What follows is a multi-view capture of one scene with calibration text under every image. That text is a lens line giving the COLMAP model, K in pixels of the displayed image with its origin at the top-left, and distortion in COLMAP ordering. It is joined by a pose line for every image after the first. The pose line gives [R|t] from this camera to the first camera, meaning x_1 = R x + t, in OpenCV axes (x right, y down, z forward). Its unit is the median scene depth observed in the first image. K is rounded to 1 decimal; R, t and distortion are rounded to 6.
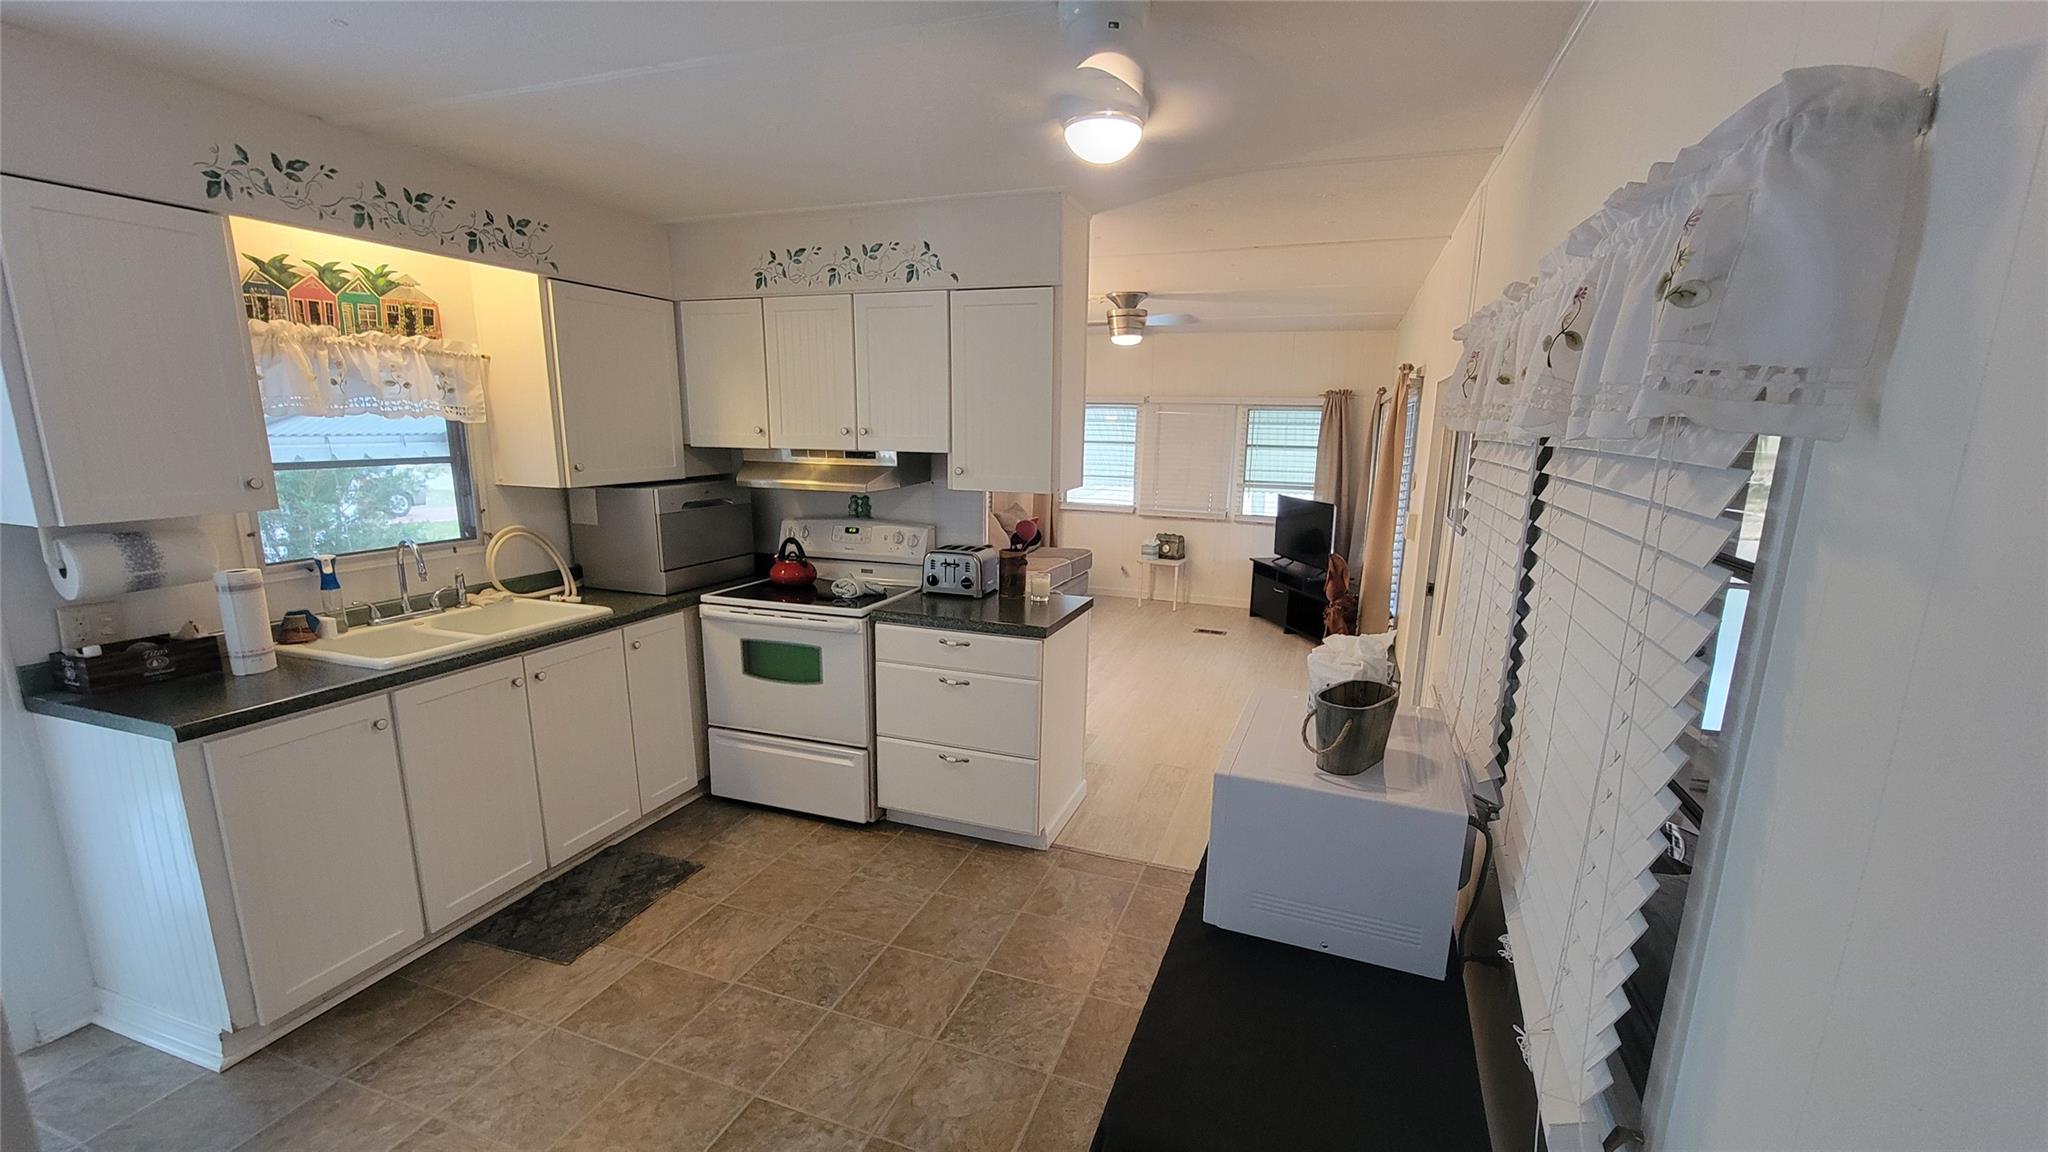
lens RADIAL K [[816.8, 0, 1024.1], [0, 816.8, 580.9], [0, 0, 1]] dist [-0.007463, 0.000601]
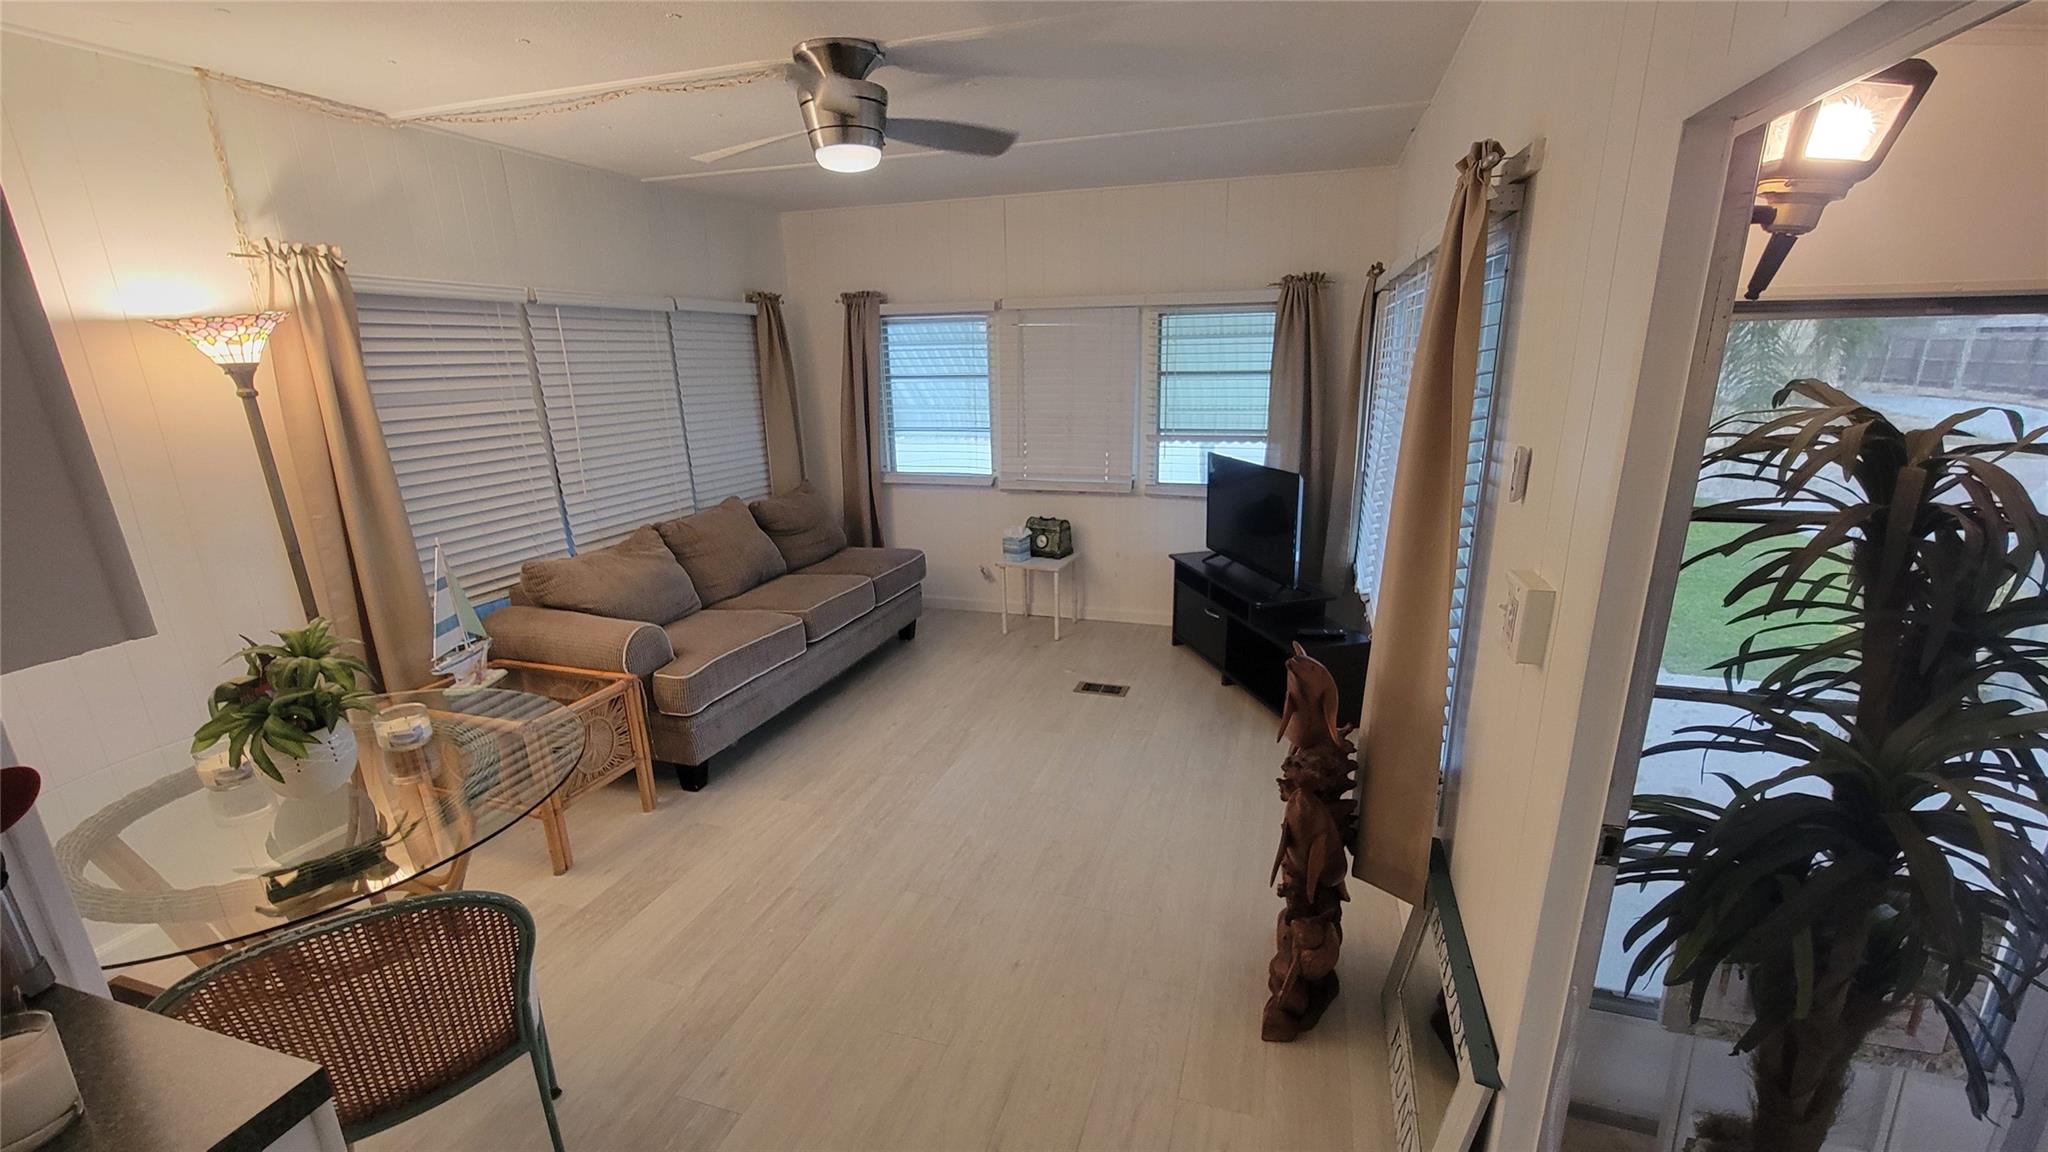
lens RADIAL K [[816.8, 0, 1029.7], [0, 816.8, 586.9], [0, 0, 1]] dist [-0.007463, 0.000601]
pose [[0.997783, -0.051131, 0.042595, 0.131273], [0.047015, 0.994593, 0.092603, -0.062017], [-0.047100, -0.090395, 0.994792, 0.347001]]
